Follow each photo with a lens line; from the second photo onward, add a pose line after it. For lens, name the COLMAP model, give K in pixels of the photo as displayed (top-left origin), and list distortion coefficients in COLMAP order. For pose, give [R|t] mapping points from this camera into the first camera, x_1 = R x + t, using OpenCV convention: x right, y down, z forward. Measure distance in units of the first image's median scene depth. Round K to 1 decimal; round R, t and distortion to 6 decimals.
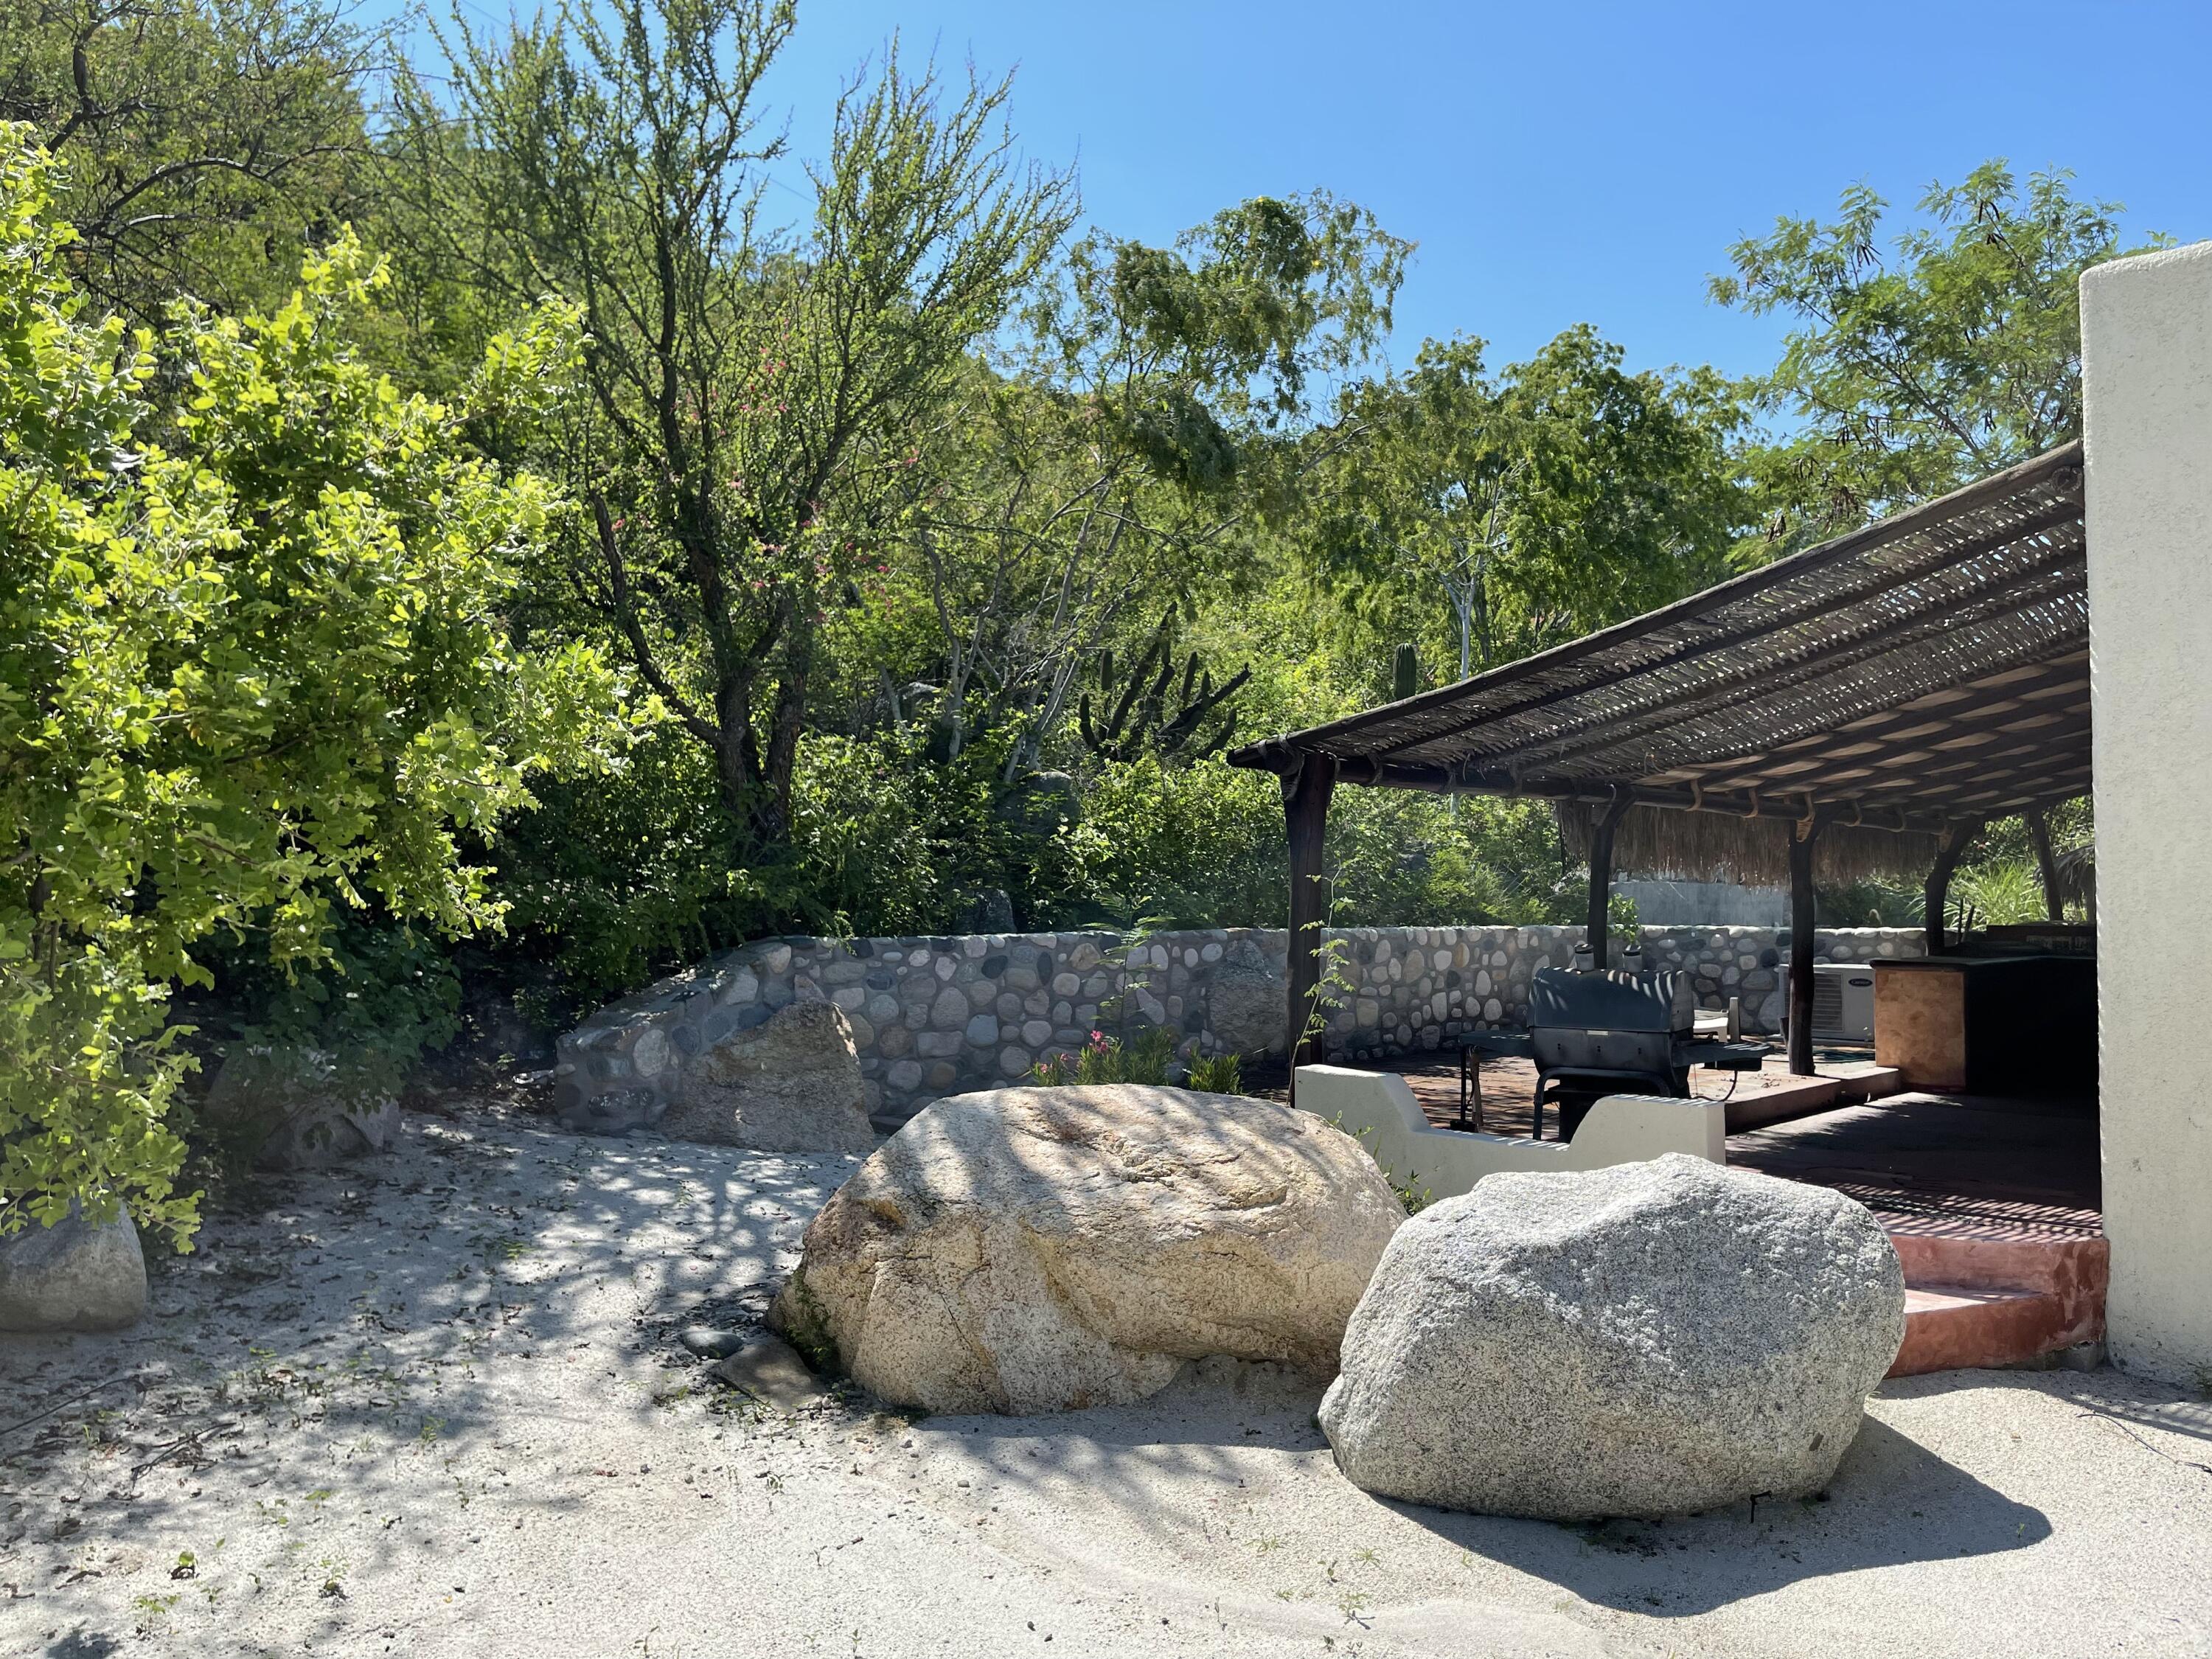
lens RADIAL K [[1672.6, 0, 1090.3], [0, 1672.6, 815.8], [0, 0, 1]] dist [0.078833, -0.093455]
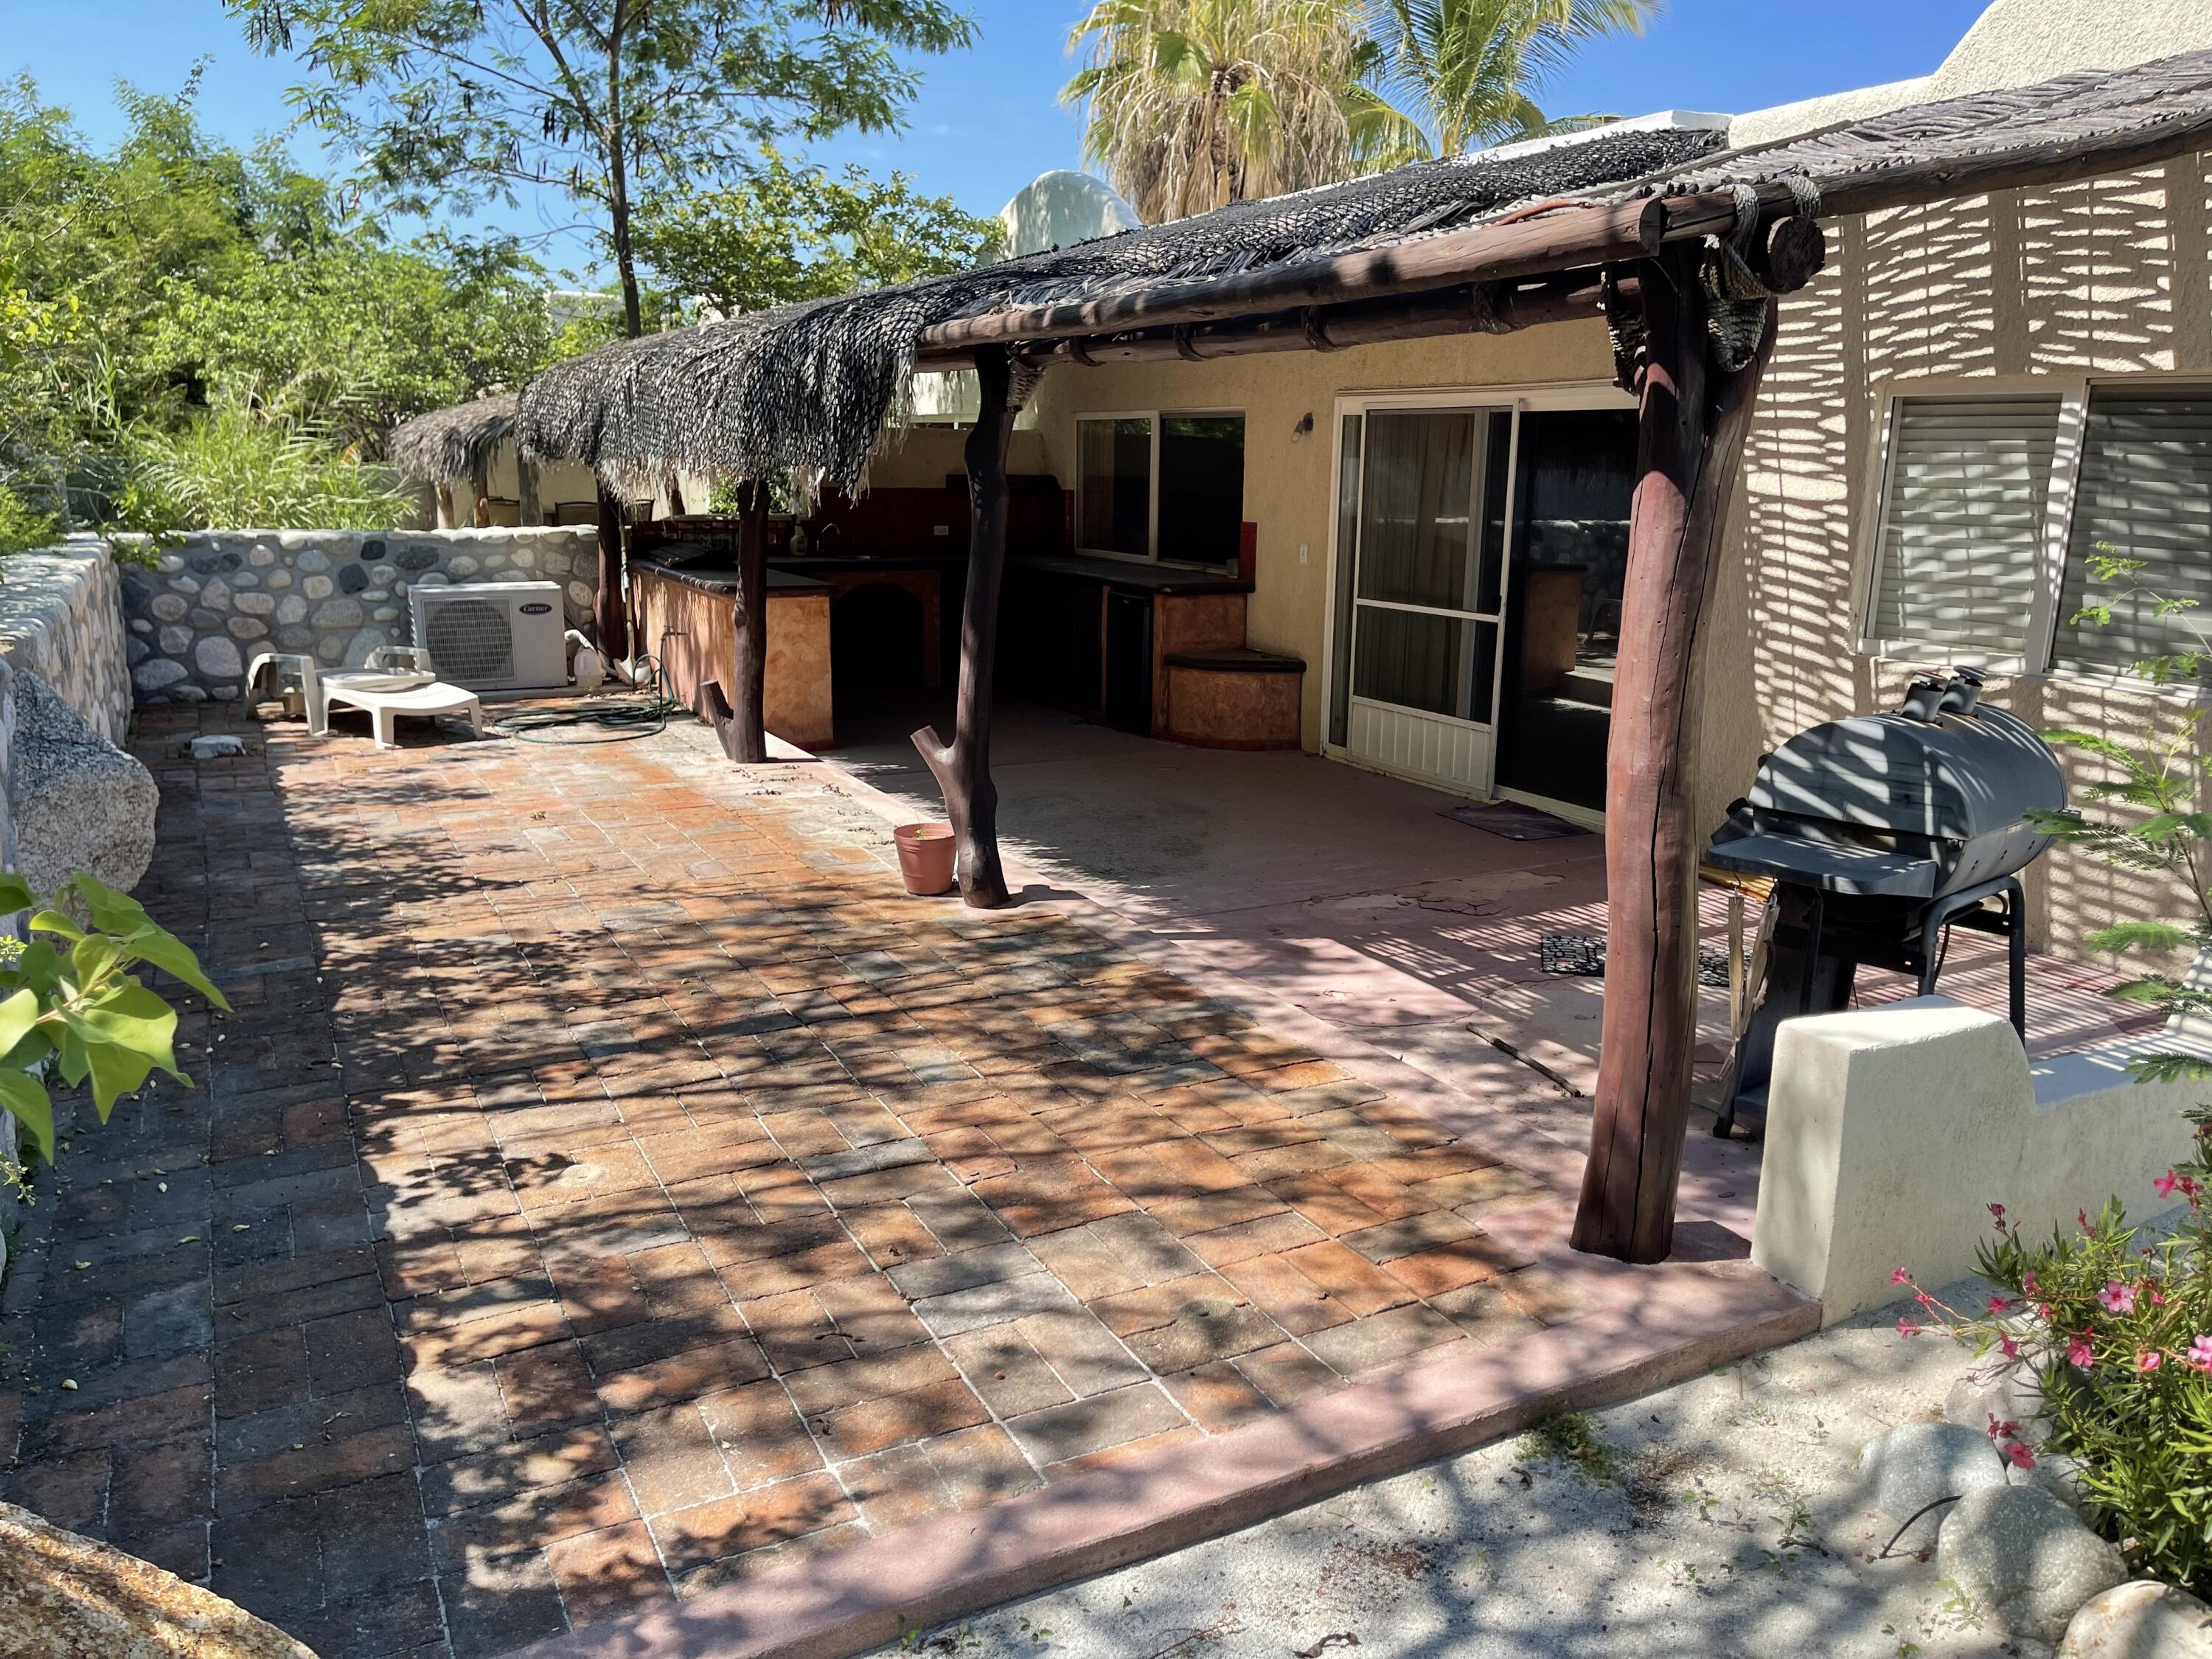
lens RADIAL K [[1666.6, 0, 1119.7], [0, 1666.6, 848.9], [0, 0, 1]] dist [0.099272, -0.130955]
pose [[0.309561, -0.222473, 0.924488, -0.236570], [-0.054239, 0.966531, 0.250752, 0.004118], [-0.949331, -0.127766, 0.287134, 0.801118]]
